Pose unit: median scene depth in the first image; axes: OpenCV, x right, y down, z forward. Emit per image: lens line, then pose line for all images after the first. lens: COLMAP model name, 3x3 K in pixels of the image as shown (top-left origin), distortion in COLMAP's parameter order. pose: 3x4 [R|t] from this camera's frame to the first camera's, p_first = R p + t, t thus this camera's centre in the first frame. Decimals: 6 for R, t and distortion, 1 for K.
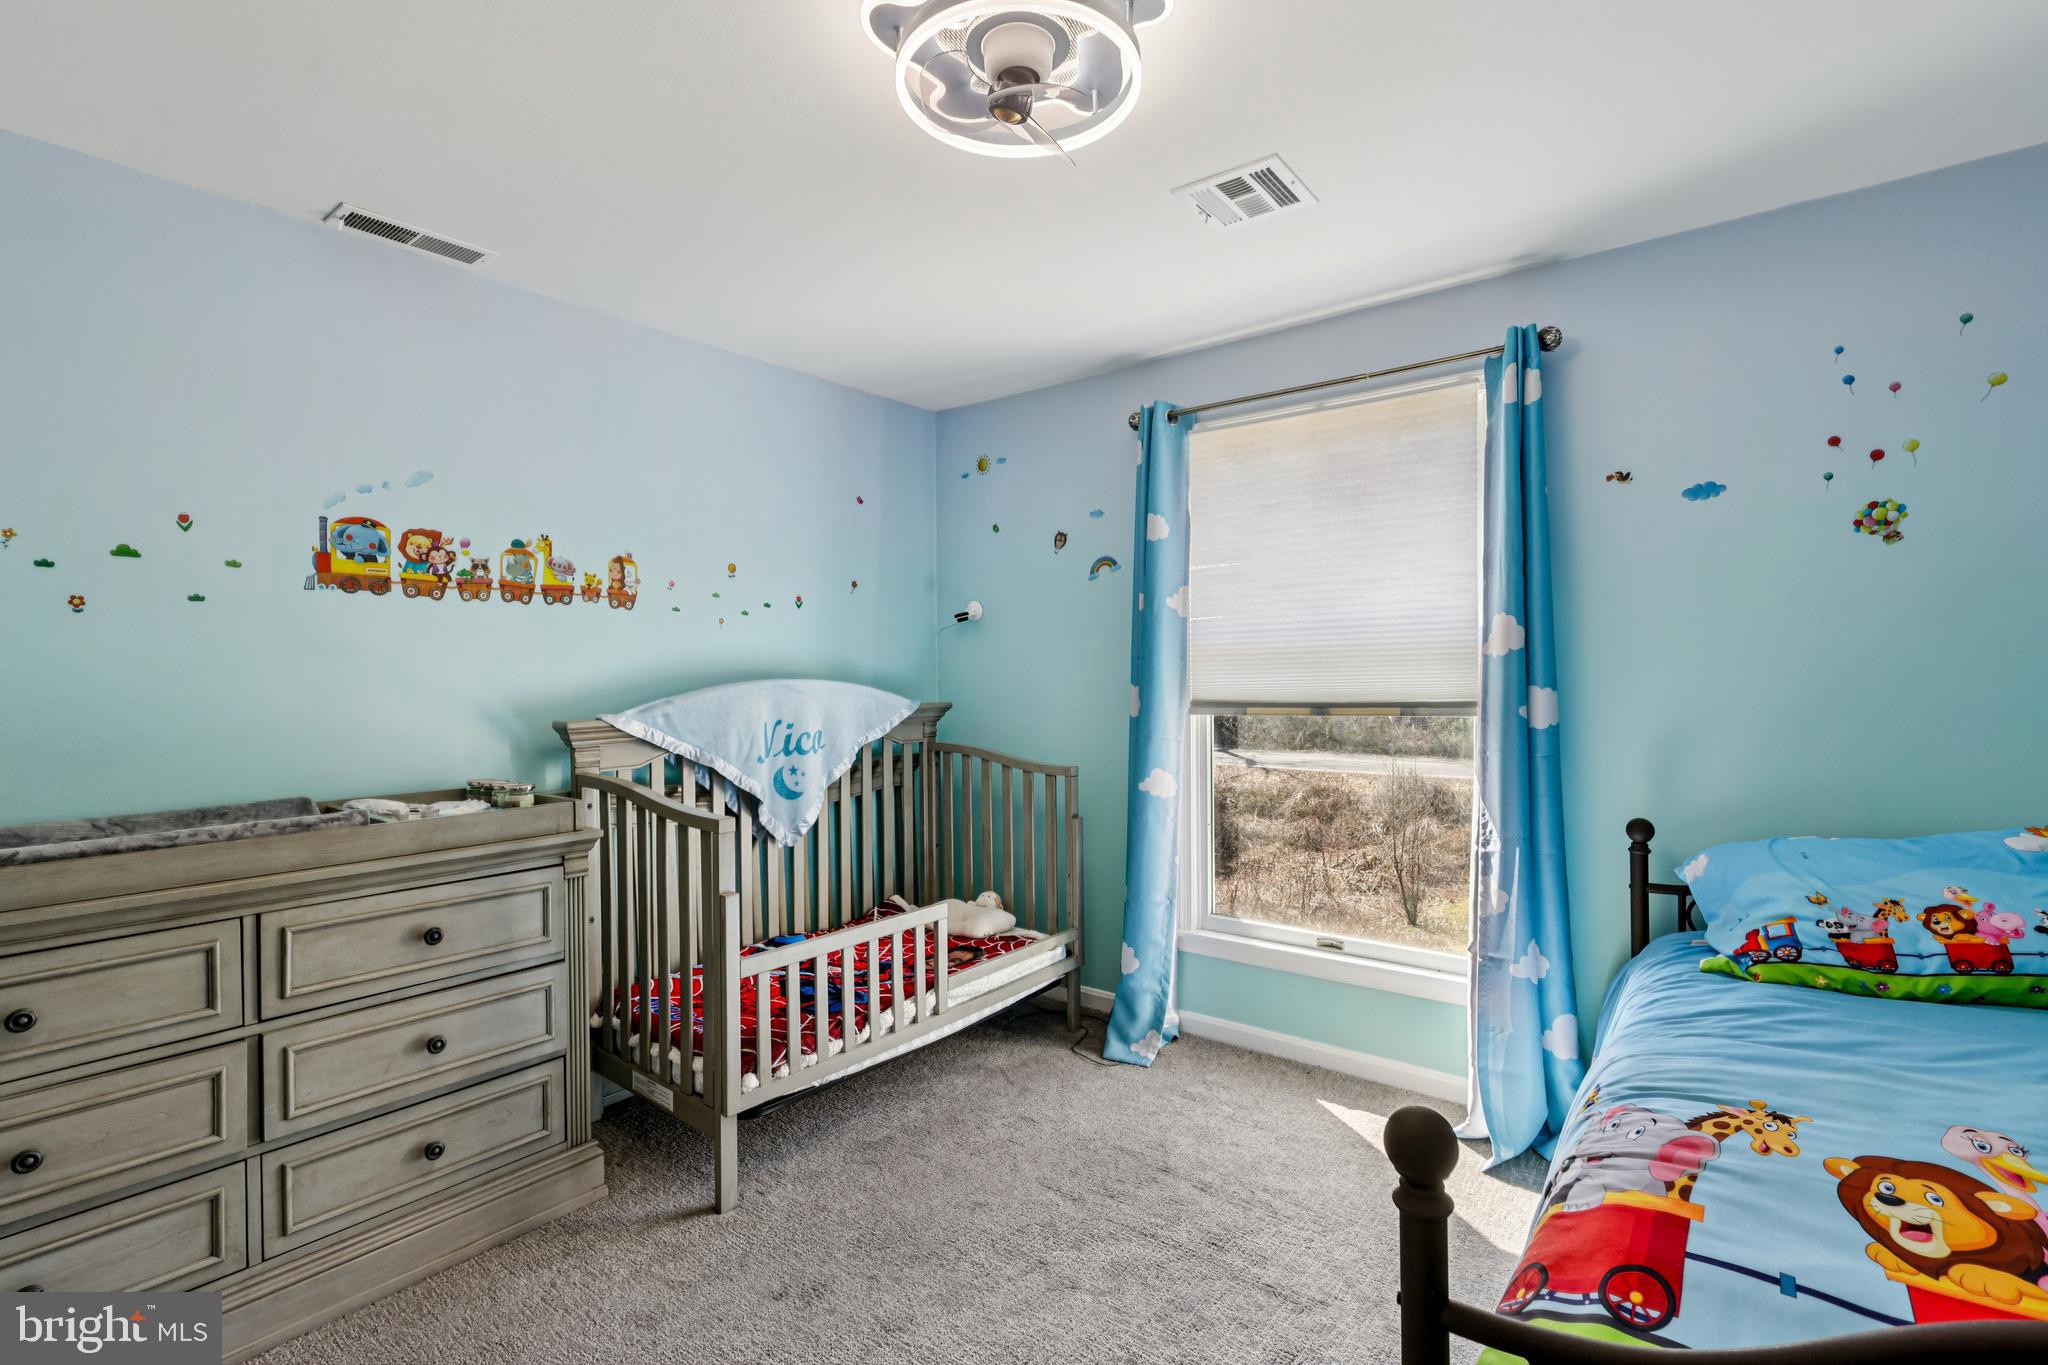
lens RADIAL K [[948.3, 0, 1006.0], [0, 948.3, 673.6], [0, 0, 1]] dist [0.000616, 0.001001]
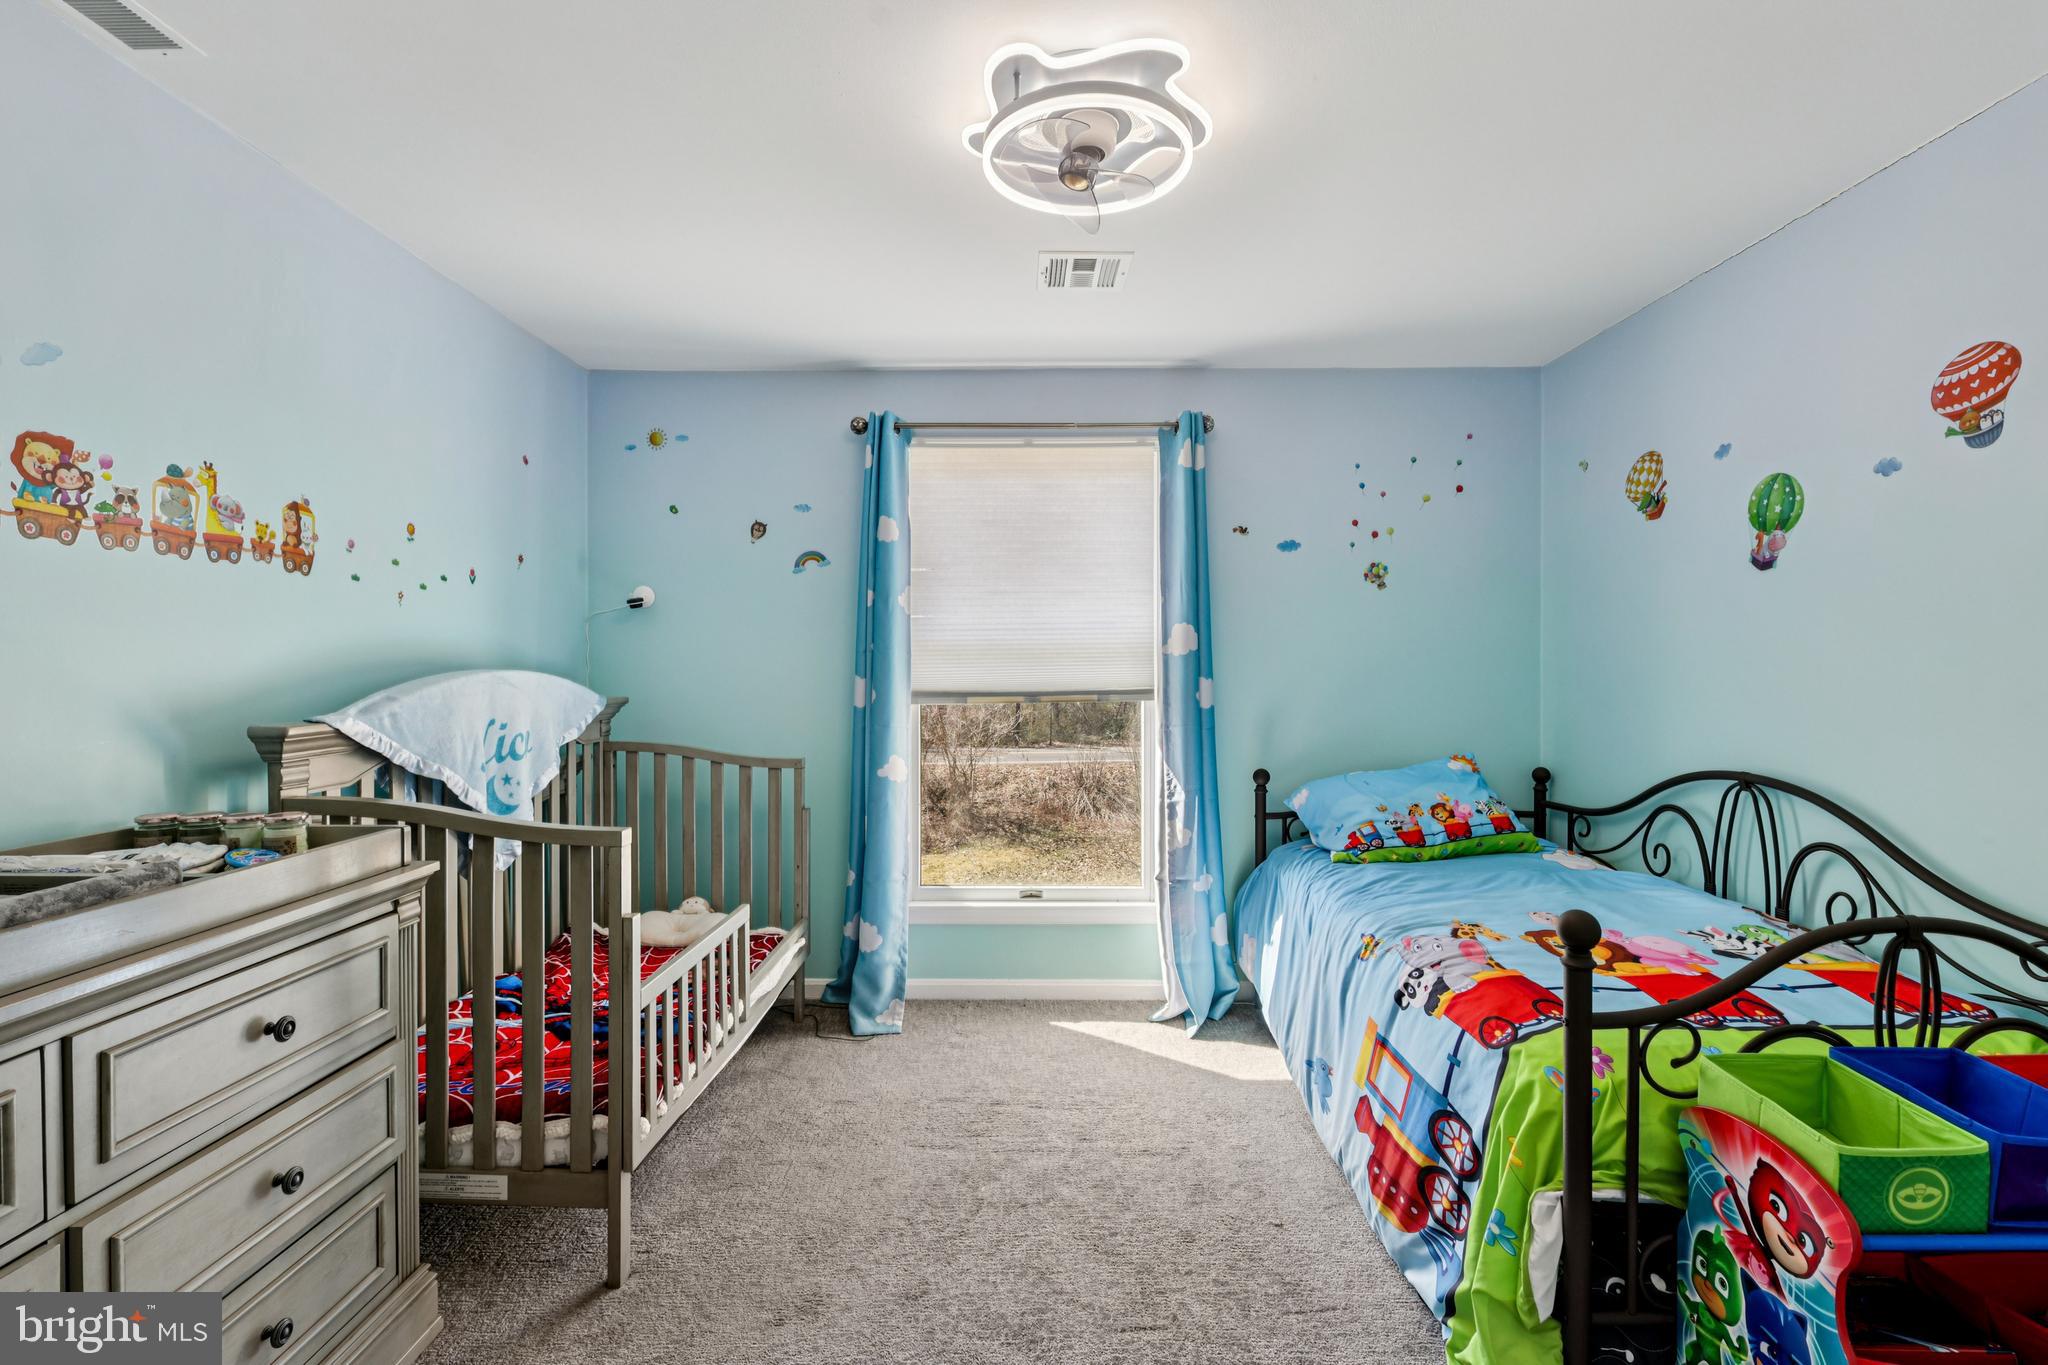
lens RADIAL K [[957.9, 0, 1018.1], [0, 957.9, 668.4], [0, 0, 1]] dist [-0.000903, 0.006225]
pose [[0.785711, 0.005738, 0.618567, -0.477093], [-0.005368, 0.999983, -0.002458, 0.005000], [-0.618570, -0.001389, 0.785729, 0.075478]]
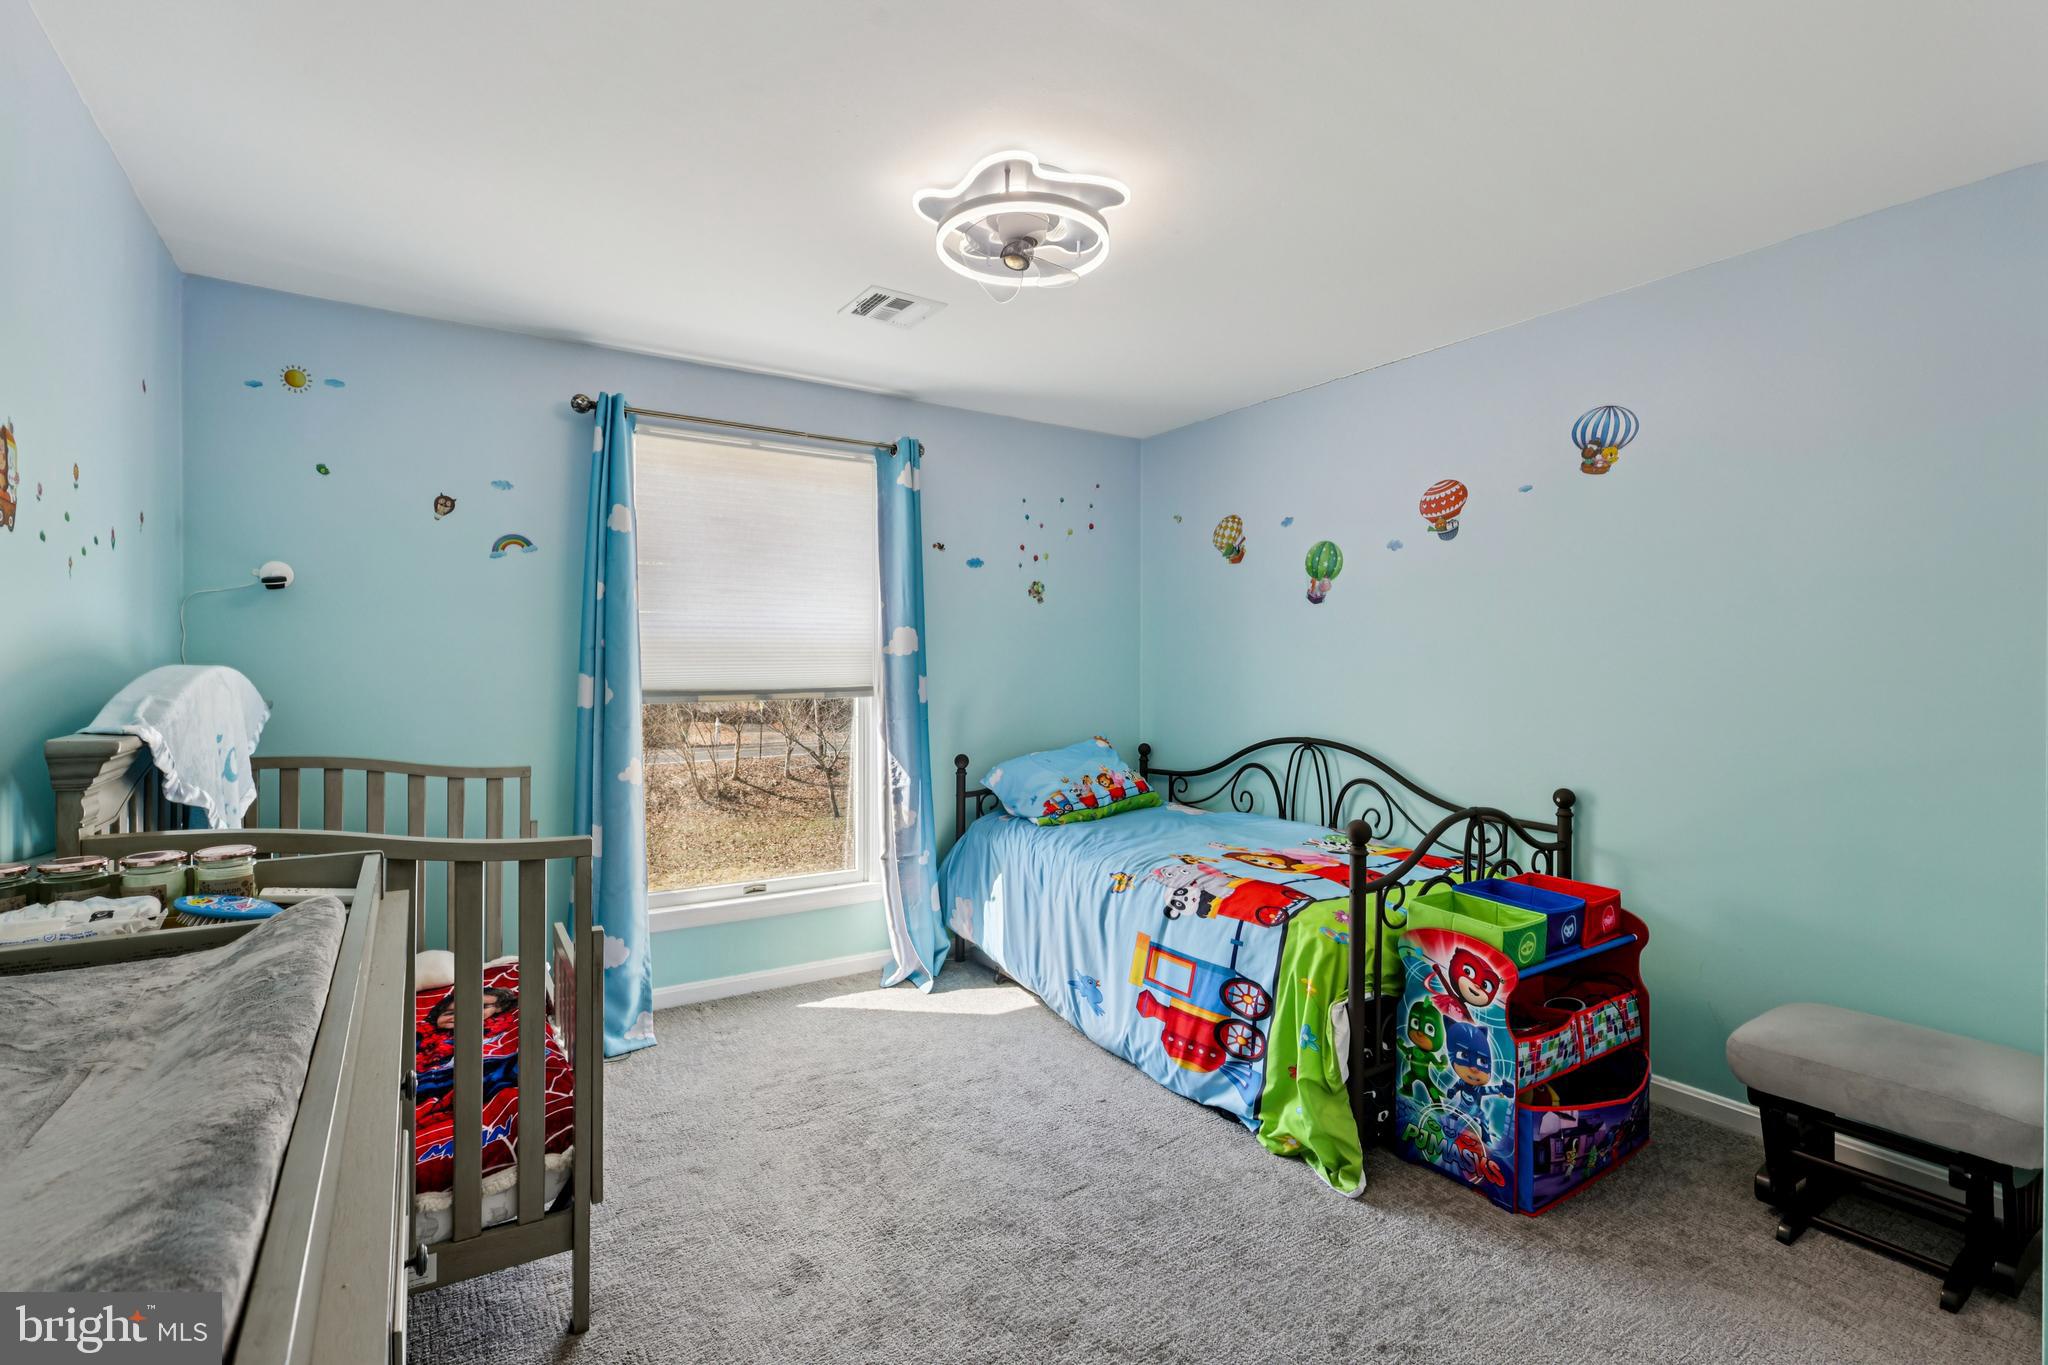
lens RADIAL K [[957.9, 0, 1018.1], [0, 957.9, 668.4], [0, 0, 1]] dist [-0.000903, 0.006225]
pose [[0.313320, 0.008300, 0.949611, -0.821913], [-0.005468, 0.999961, -0.006936, 0.011373], [-0.949632, -0.003019, 0.313353, 0.341184]]
